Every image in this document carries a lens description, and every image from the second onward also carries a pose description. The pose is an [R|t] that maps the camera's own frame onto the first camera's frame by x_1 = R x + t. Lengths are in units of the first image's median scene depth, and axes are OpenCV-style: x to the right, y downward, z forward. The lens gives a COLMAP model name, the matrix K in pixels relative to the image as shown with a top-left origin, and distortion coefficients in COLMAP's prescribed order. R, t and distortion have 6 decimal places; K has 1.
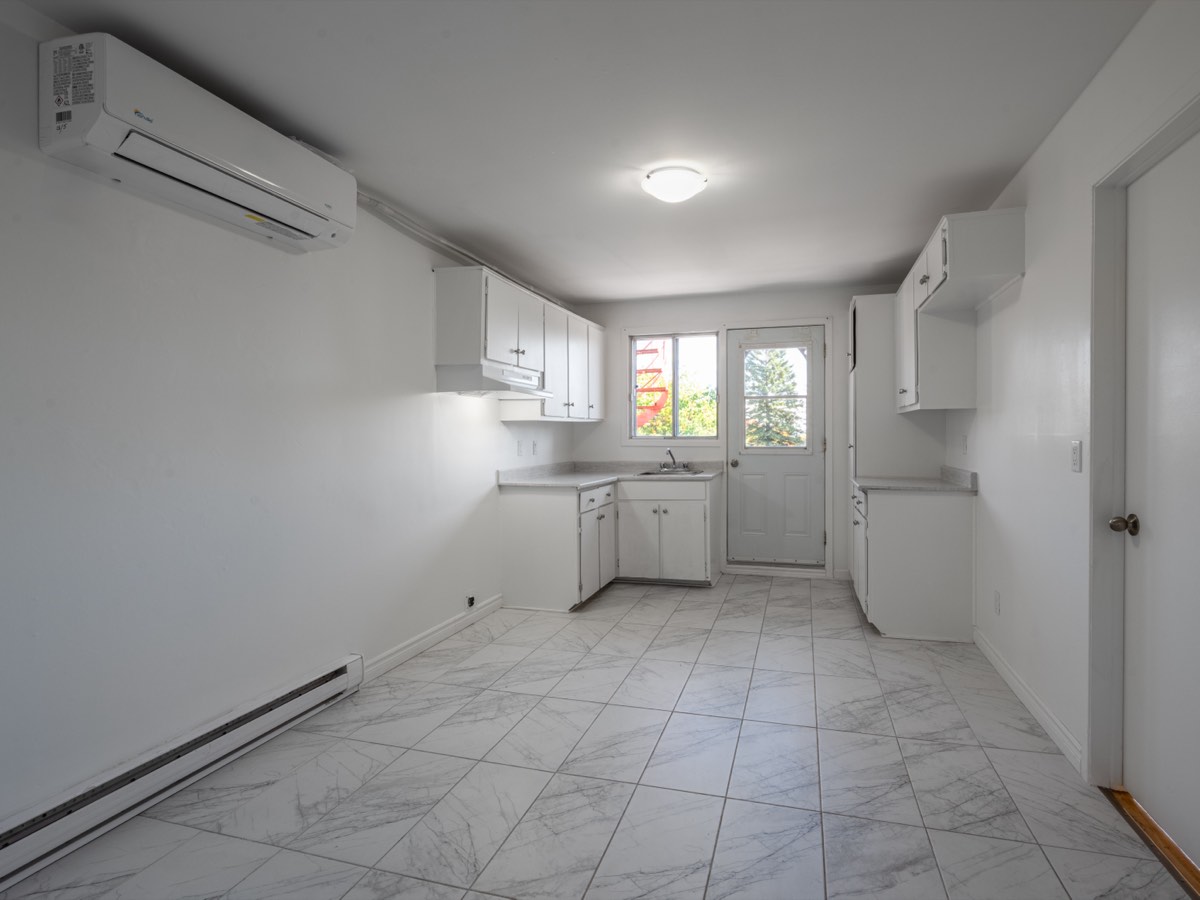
lens RADIAL K [[617.4, 0, 603.5], [0, 617.4, 440.1], [0, 0, 1]] dist [-0.007002, 0.000095]
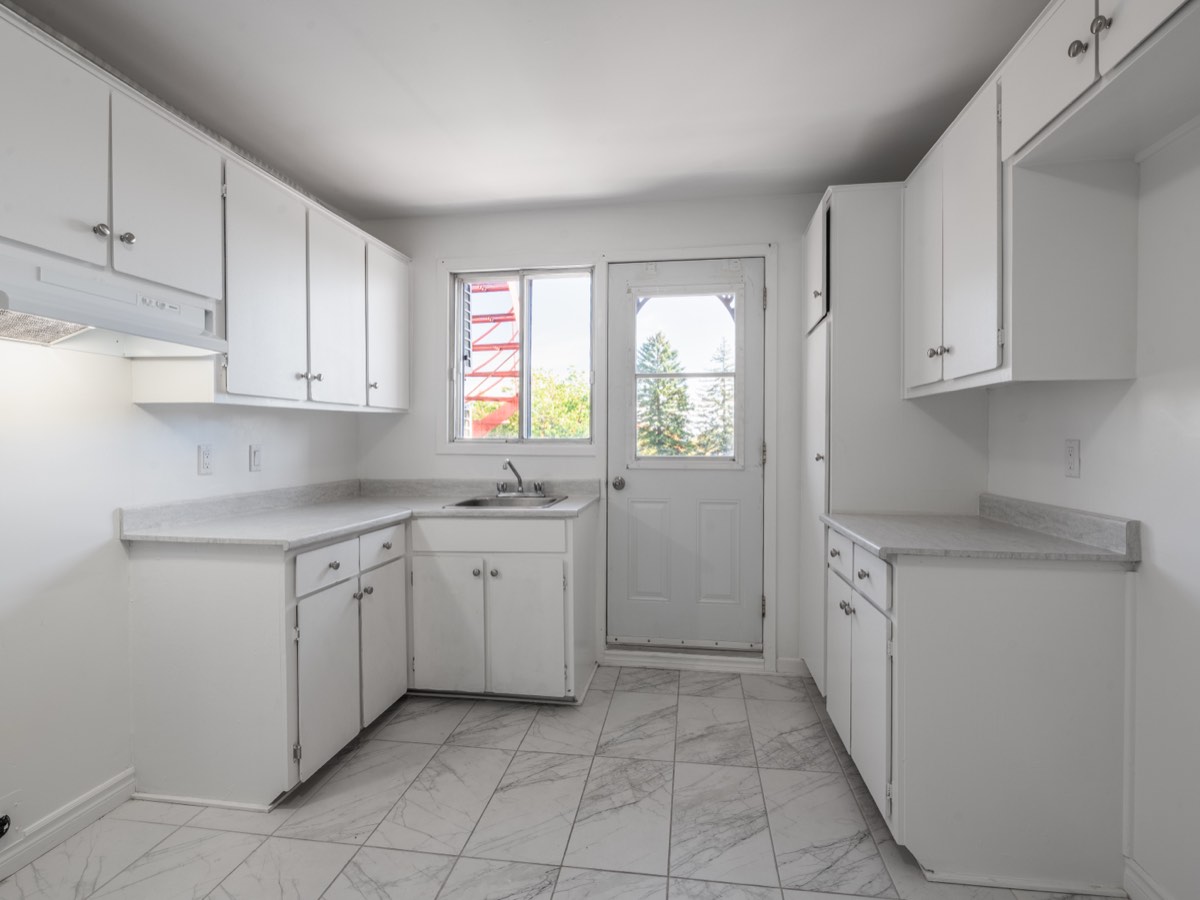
lens RADIAL K [[617.4, 0, 597.1], [0, 617.4, 449.8], [0, 0, 1]] dist [-0.007002, 0.000095]
pose [[0.986872, 0.002288, 0.161486, 0.101696], [-0.003973, 0.999941, 0.010113, -0.001570], [-0.161453, -0.010622, 0.986823, 0.442260]]
